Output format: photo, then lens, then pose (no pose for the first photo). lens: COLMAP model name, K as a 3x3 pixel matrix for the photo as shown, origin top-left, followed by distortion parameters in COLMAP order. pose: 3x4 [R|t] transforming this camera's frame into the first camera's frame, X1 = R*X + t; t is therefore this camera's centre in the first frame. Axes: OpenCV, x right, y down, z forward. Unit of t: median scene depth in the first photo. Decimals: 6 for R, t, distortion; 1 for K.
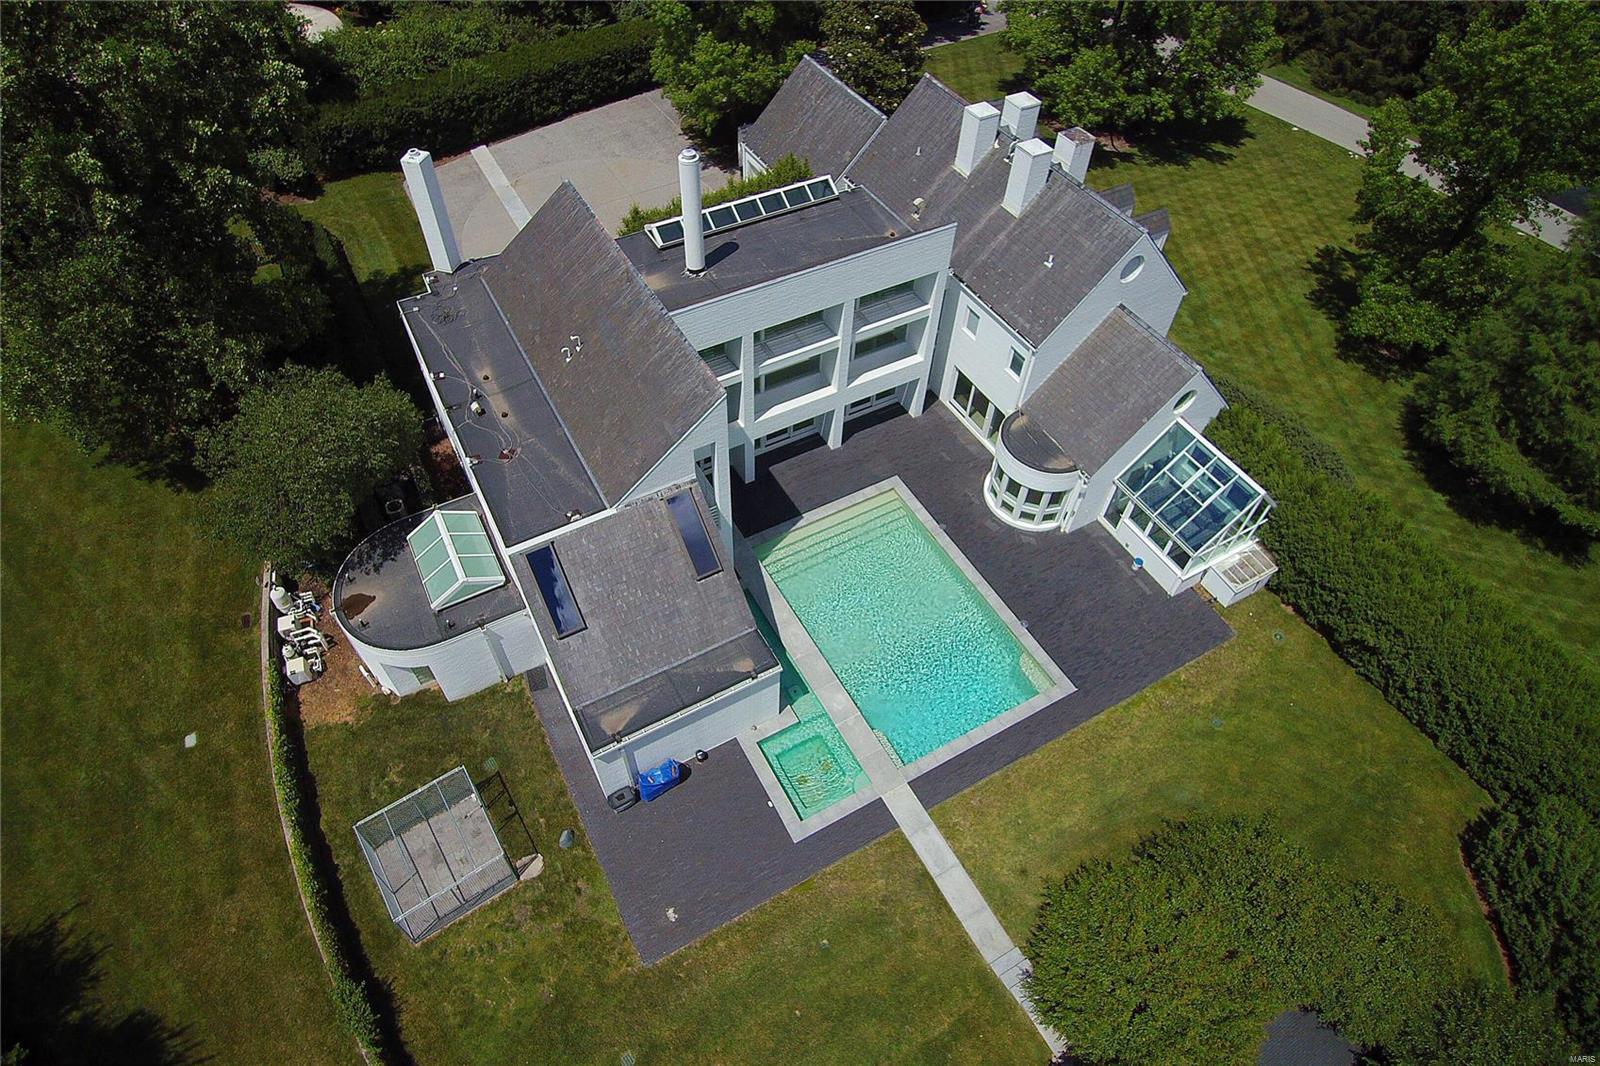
lens RADIAL K [[857.3, 0, 800.0], [0, 857.3, 533.0], [0, 0, 1]] dist [-0.023364, -0.018384]
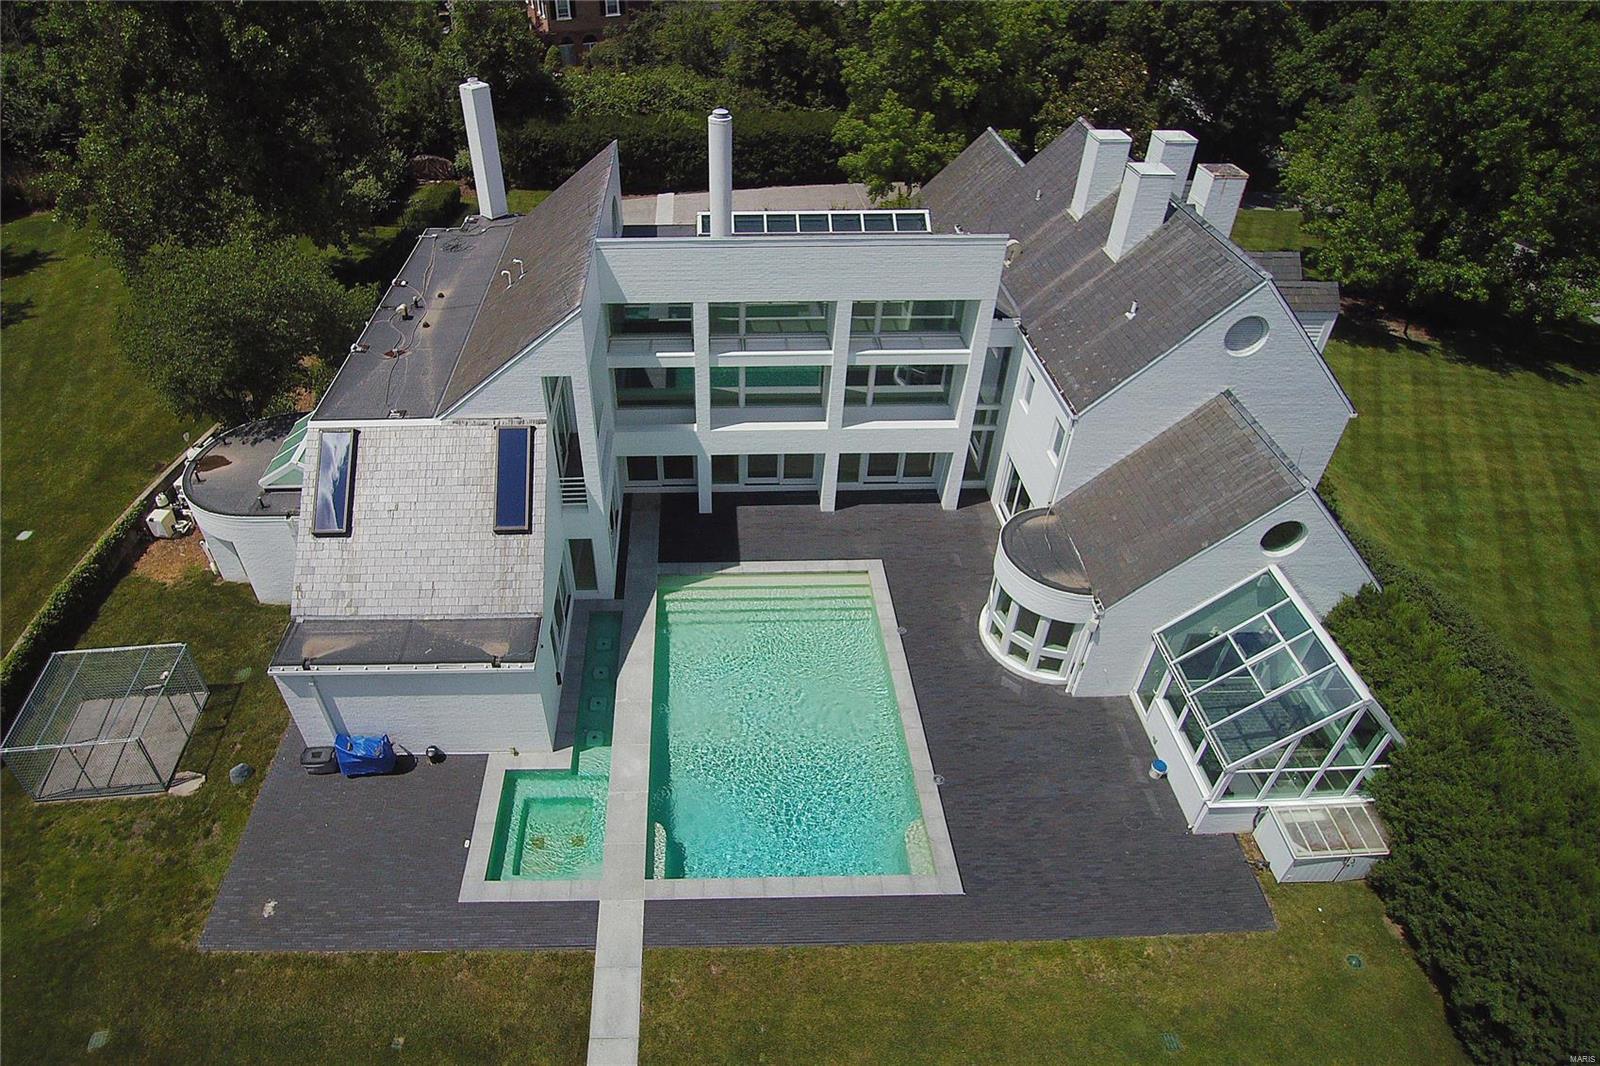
lens RADIAL K [[888.5, 0, 708.2], [0, 888.5, 535.0], [0, 0, 1]] dist [-0.024656, -0.017899]
pose [[0.886224, 0.280343, -0.368801, 0.299653], [-0.347548, 0.928719, -0.129190, 0.078961], [0.306295, 0.242668, 0.920487, 0.244772]]
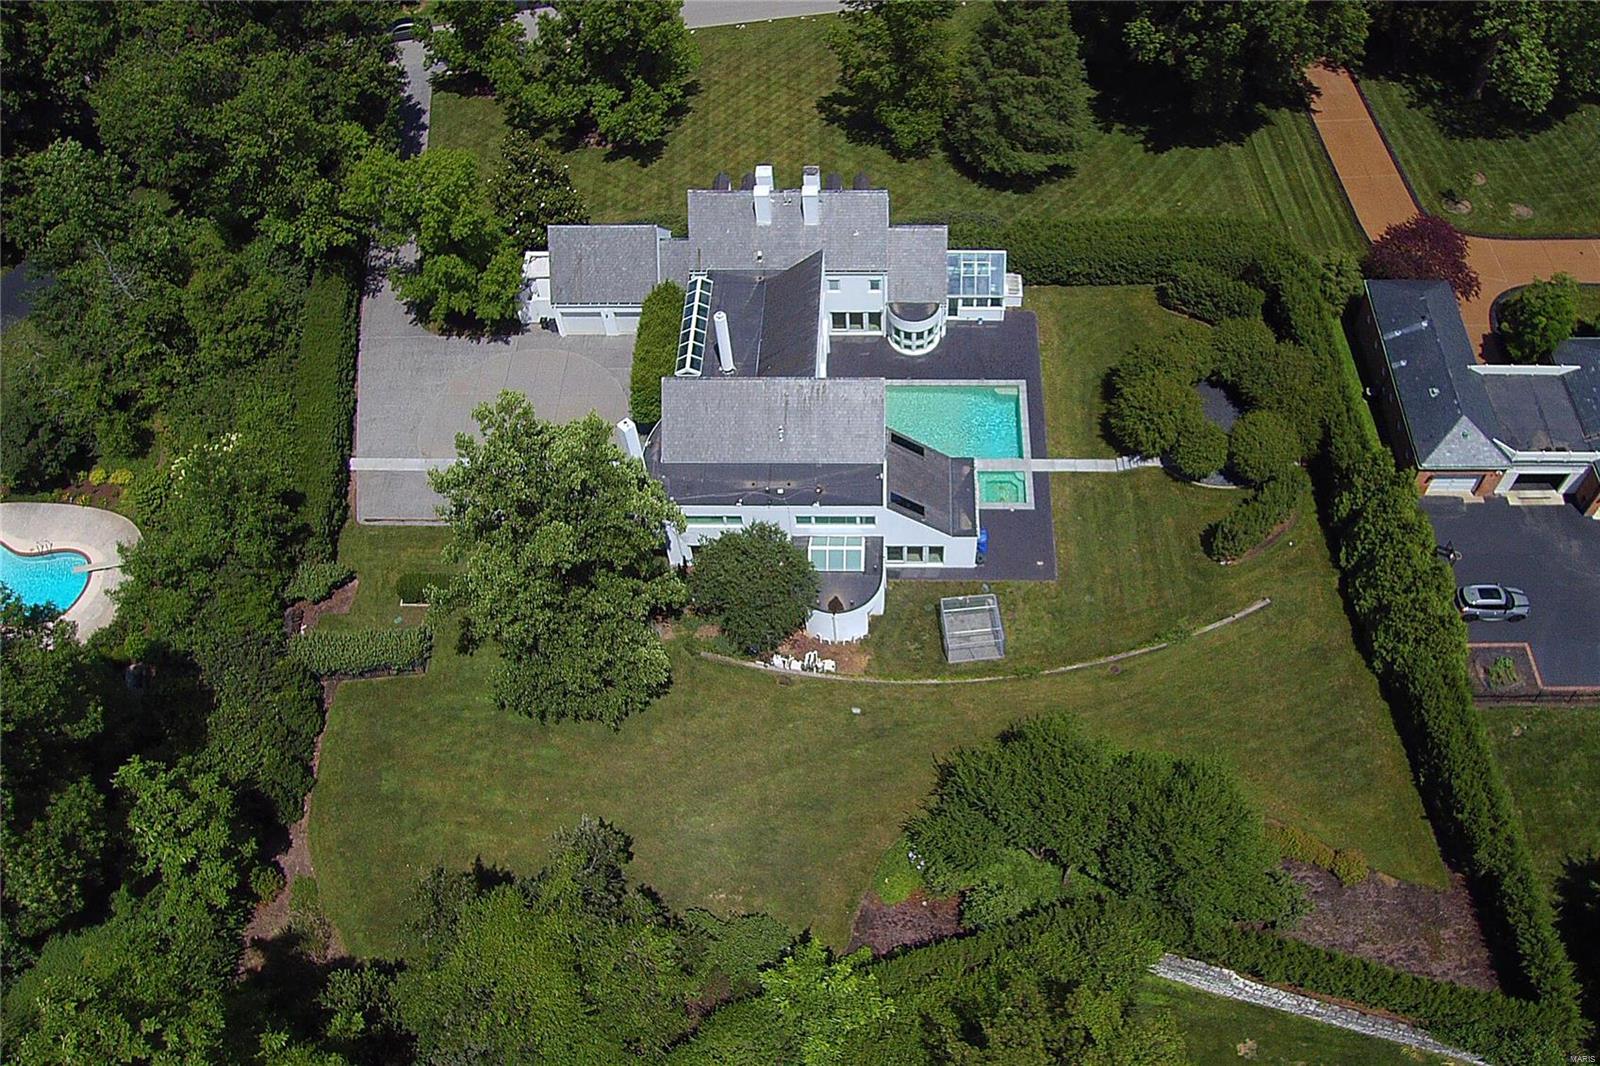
lens RADIAL K [[1315.6, 0, 800.0], [0, 1315.6, 533.0], [0, 0, 1]] dist [-0.060452, -0.002118]
pose [[0.512594, -0.719718, 0.468245, -1.553596], [0.694652, 0.668146, 0.266533, -0.722043], [-0.504684, 0.188644, 0.842441, -1.194855]]
